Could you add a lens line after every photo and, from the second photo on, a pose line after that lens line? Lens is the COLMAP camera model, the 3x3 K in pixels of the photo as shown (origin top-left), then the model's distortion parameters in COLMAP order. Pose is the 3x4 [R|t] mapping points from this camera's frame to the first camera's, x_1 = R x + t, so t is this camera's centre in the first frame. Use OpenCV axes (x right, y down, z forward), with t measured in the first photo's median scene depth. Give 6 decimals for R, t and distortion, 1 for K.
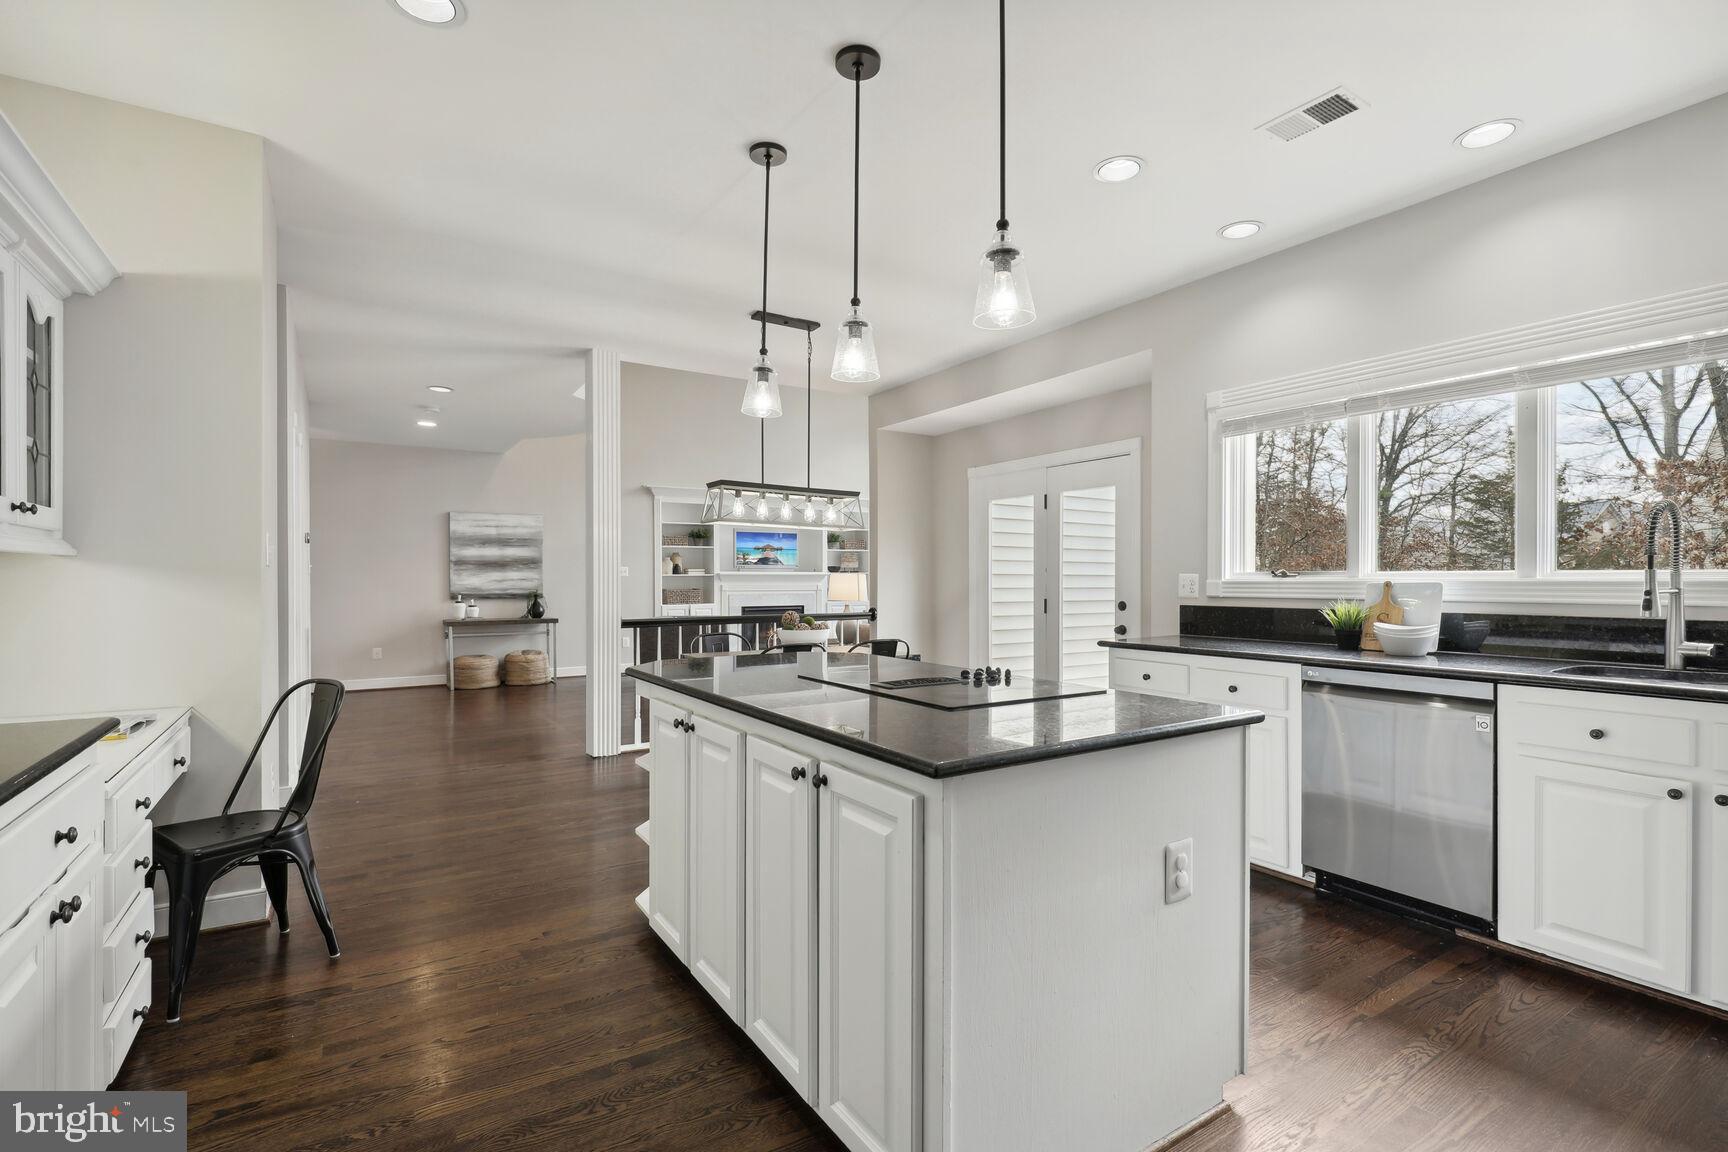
lens RADIAL K [[794.8, 0, 862.0], [0, 794.8, 581.5], [0, 0, 1]] dist [-0.000773, -0.001295]
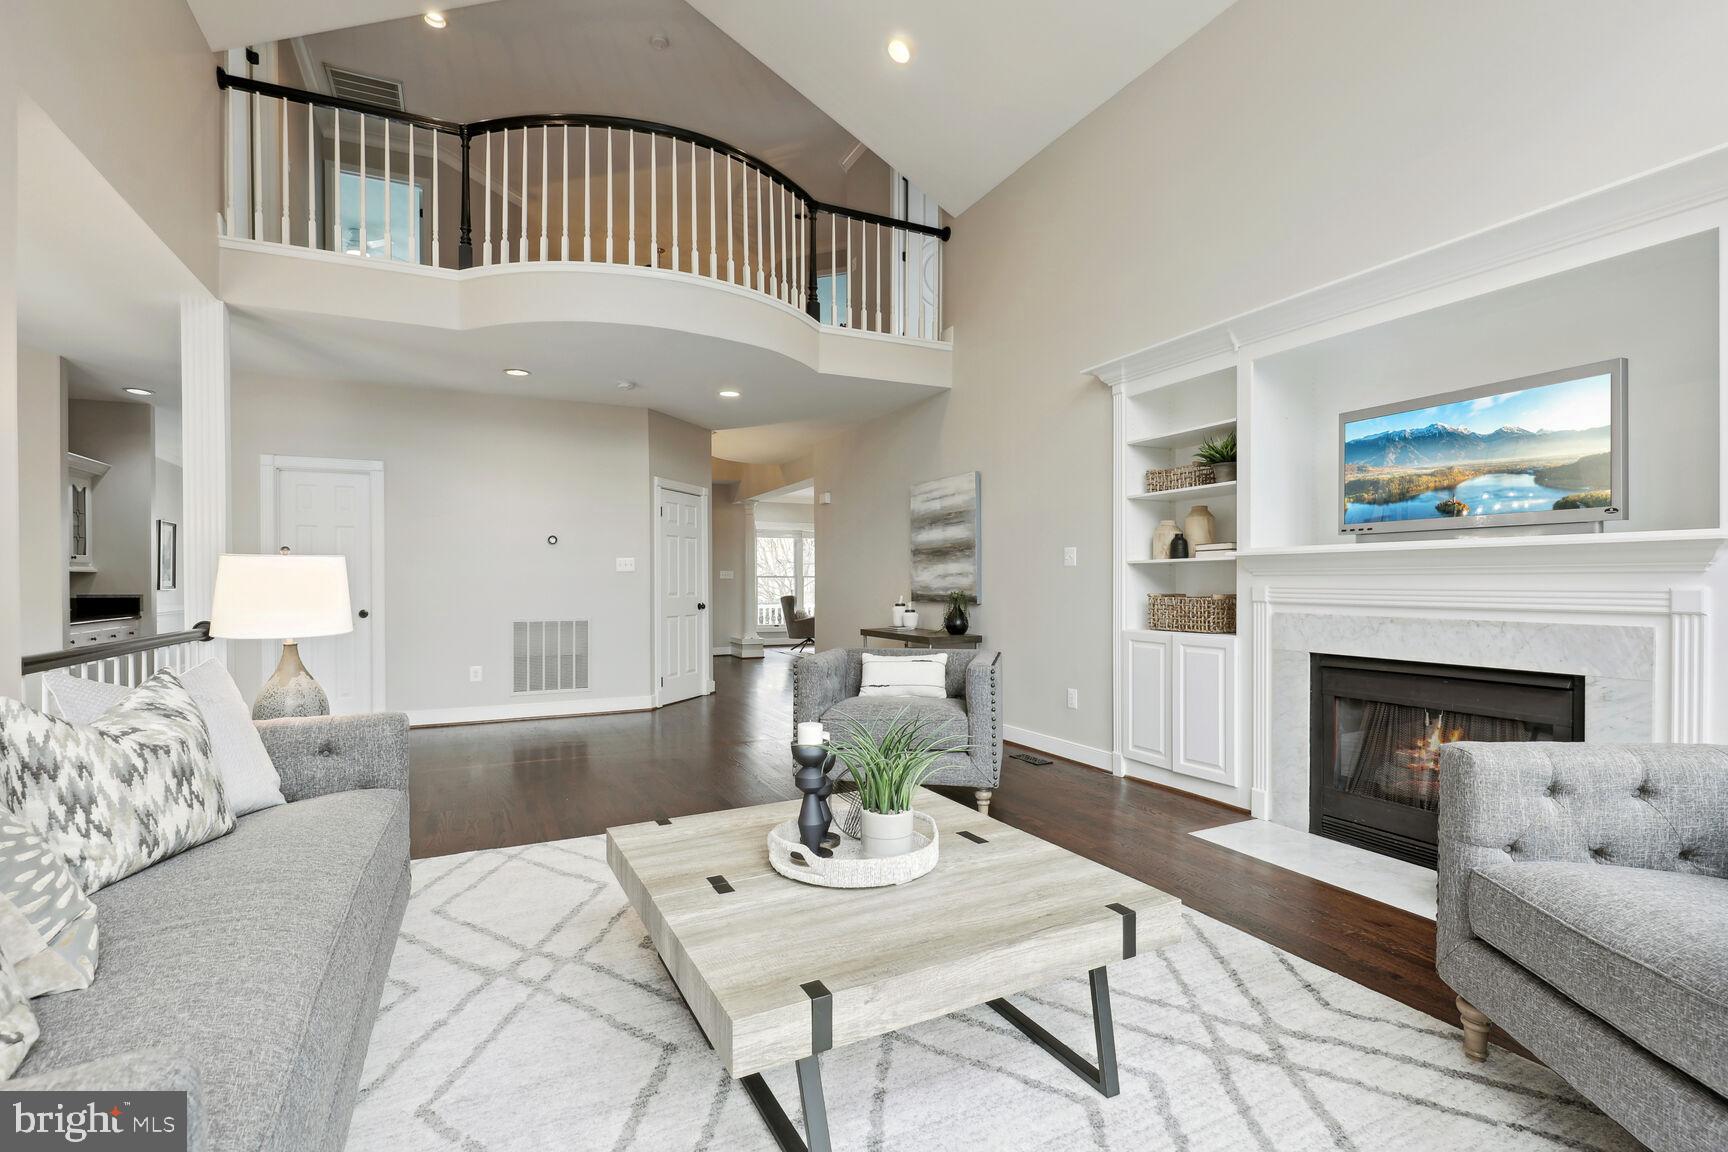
lens RADIAL K [[792.5, 0, 858.9], [0, 792.5, 584.7], [0, 0, 1]] dist [-0.000652, -0.000555]
pose [[-0.127290, 0.008038, -0.991833, 0.230681], [0.003844, 0.999964, 0.007611, 0.000736], [0.991858, -0.002844, -0.127317, 1.019190]]
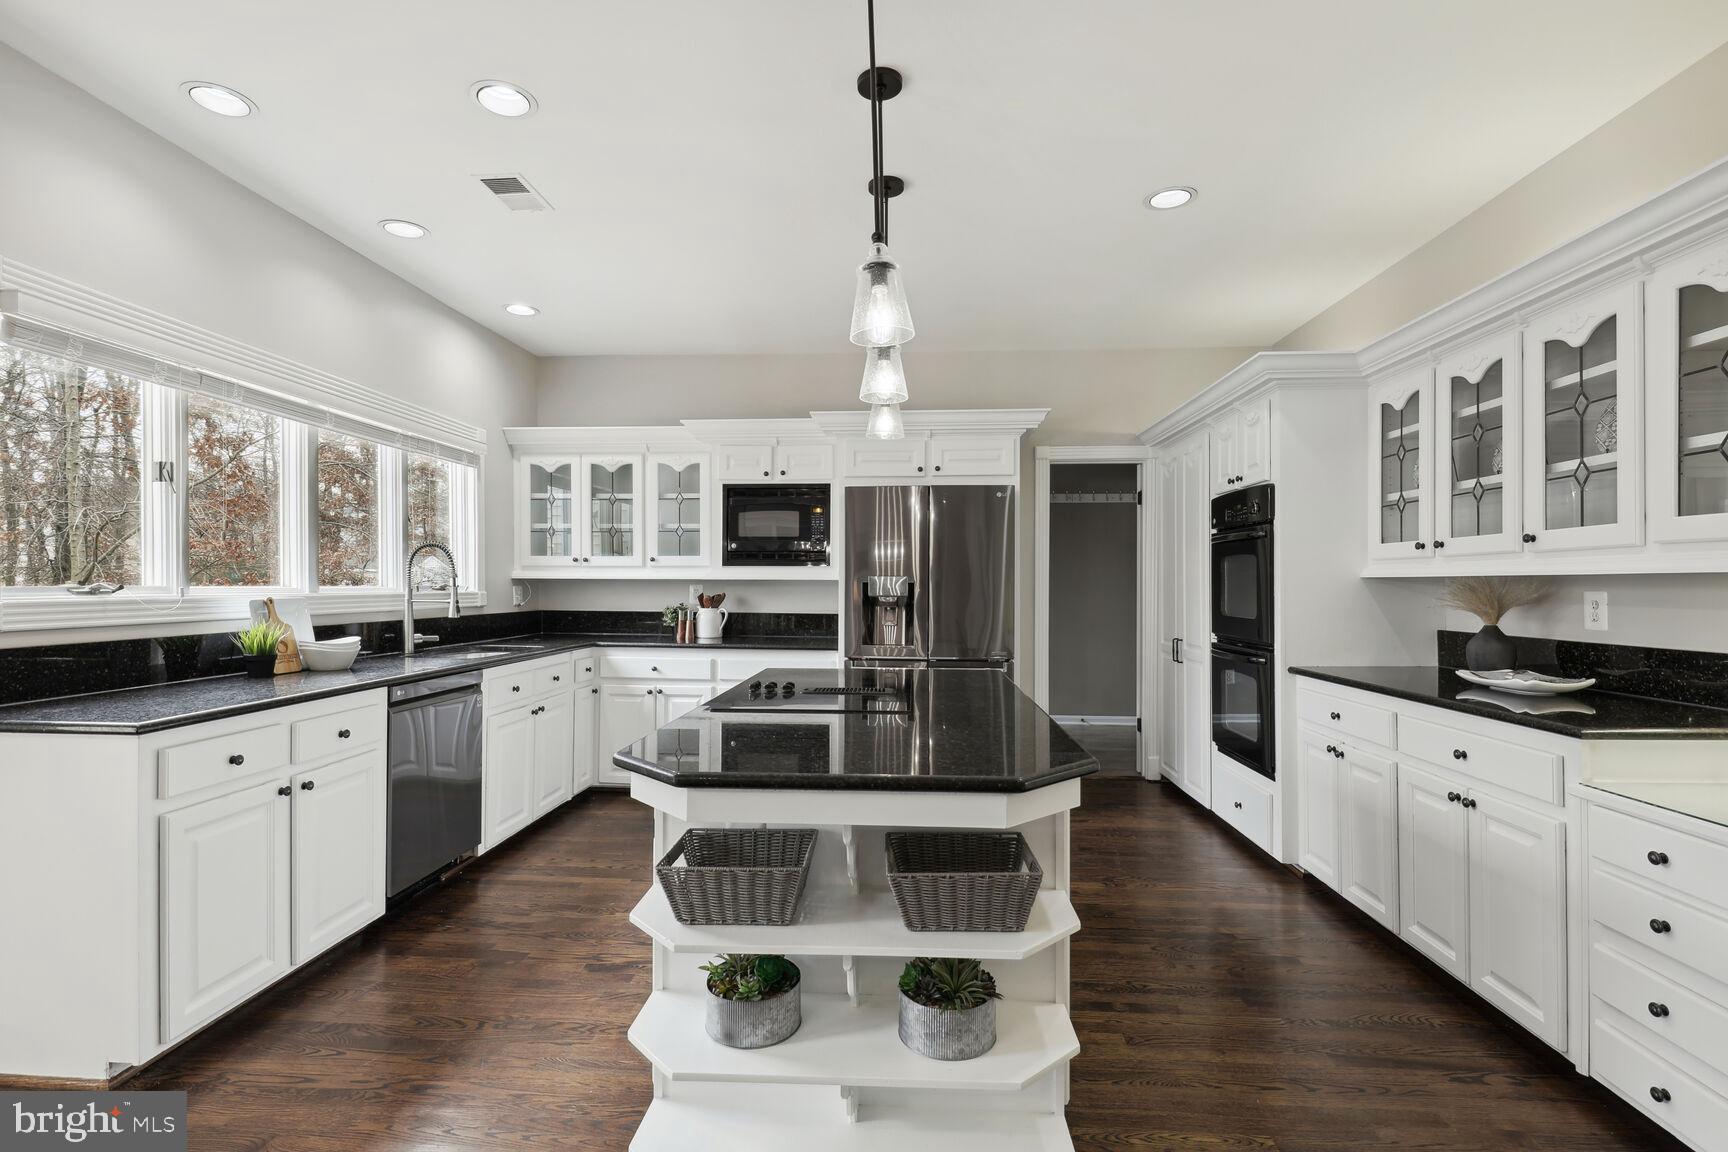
lens RADIAL K [[794.8, 0, 862.0], [0, 794.8, 581.5], [0, 0, 1]] dist [-0.000773, -0.001295]
pose [[-0.802818, 0.001316, 0.596223, -0.146313], [0.001283, 0.999999, -0.000480, -0.006024], [-0.596223, 0.000380, -0.802819, 0.455555]]
